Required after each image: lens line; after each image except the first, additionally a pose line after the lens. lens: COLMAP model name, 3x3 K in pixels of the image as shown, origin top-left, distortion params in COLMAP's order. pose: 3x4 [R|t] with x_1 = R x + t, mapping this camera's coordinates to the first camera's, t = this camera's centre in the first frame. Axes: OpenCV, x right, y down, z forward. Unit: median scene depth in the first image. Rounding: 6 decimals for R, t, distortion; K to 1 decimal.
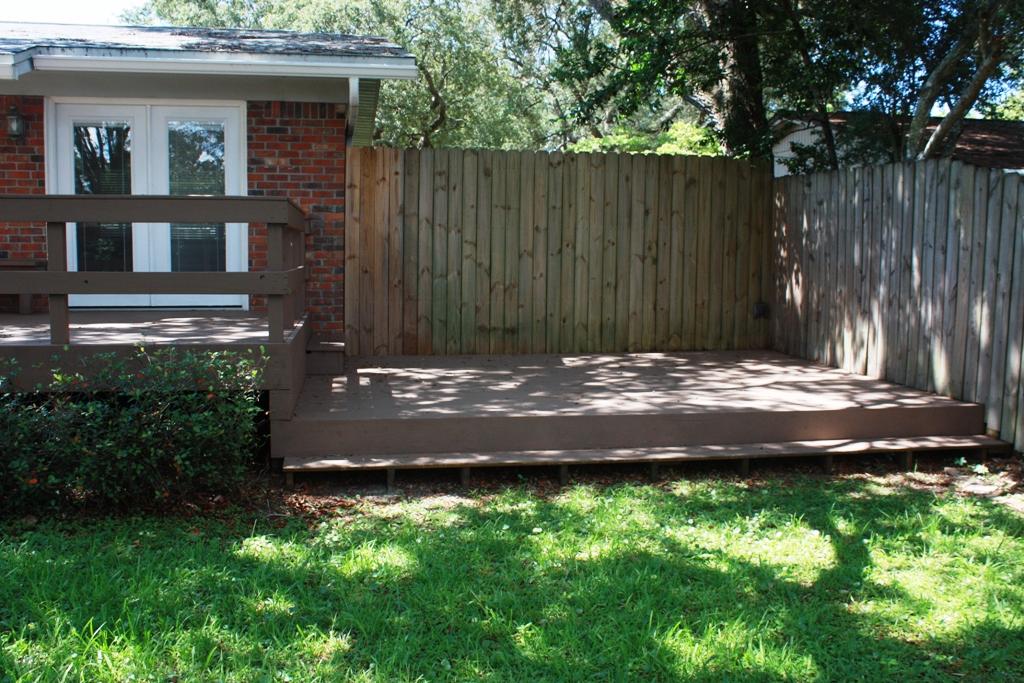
lens RADIAL K [[996.9, 0, 505.9], [0, 996.9, 349.9], [0, 0, 1]] dist [-0.078307, 0.000000]
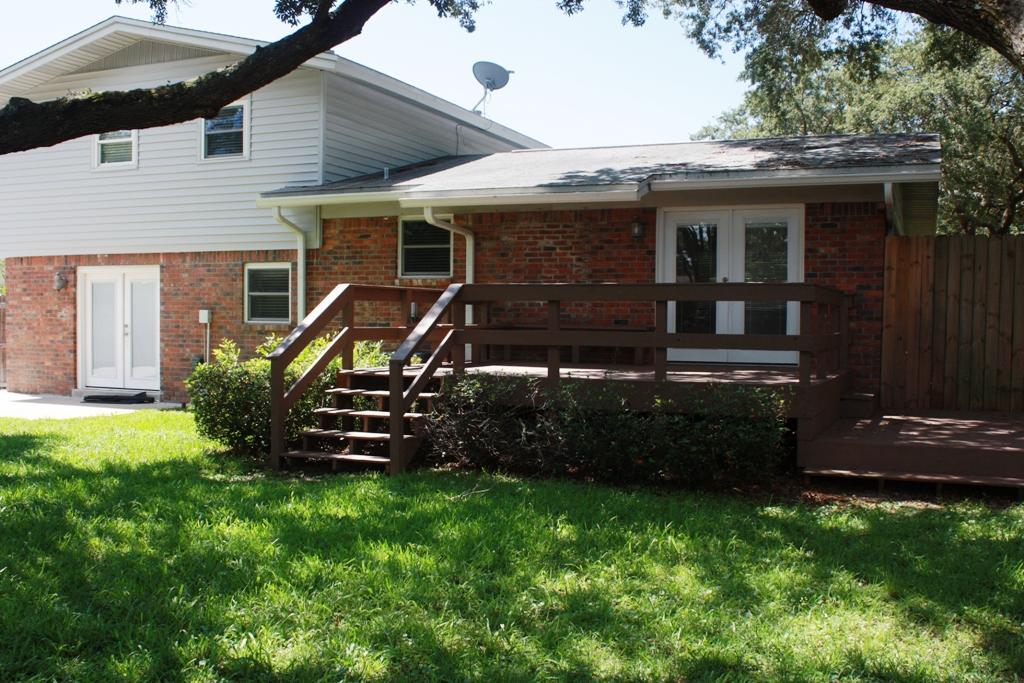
lens RADIAL K [[996.9, 0, 510.0], [0, 996.9, 340.3], [0, 0, 1]] dist [-0.078307, 0.000000]
pose [[0.835993, 0.012821, -0.548590, 0.121917], [-0.056862, 0.996369, -0.063366, 0.026965], [0.545786, 0.084167, 0.833687, -0.261113]]
